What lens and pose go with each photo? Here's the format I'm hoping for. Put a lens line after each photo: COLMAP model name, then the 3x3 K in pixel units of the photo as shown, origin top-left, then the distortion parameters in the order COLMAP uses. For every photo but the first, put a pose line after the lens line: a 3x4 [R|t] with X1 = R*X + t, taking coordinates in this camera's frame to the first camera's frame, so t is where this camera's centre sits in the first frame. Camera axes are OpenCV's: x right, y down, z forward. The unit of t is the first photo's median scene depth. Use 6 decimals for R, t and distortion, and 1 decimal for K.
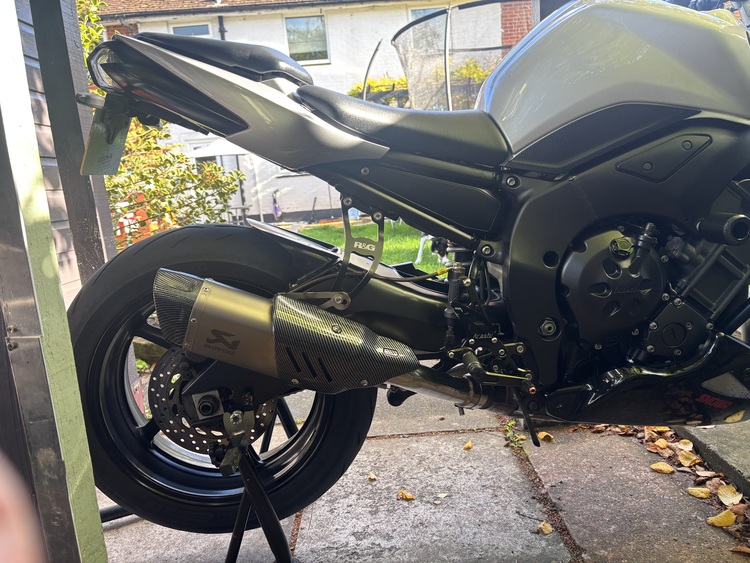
lens RADIAL K [[573.7, 0, 375.0], [0, 573.7, 281.5], [0, 0, 1]] dist [0.081483, -0.080267]
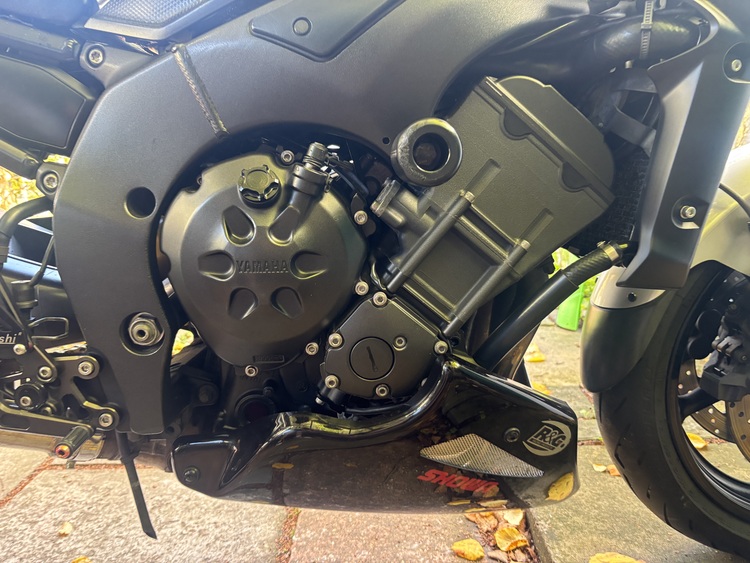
lens RADIAL K [[555.8, 0, 375.0], [0, 555.8, 281.5], [0, 0, 1]] dist [0.055317, -0.073133]
pose [[0.997510, 0.063975, -0.029683, 0.527237], [-0.063733, 0.997926, 0.009017, 0.014490], [0.030199, -0.007103, 0.999519, 0.481931]]
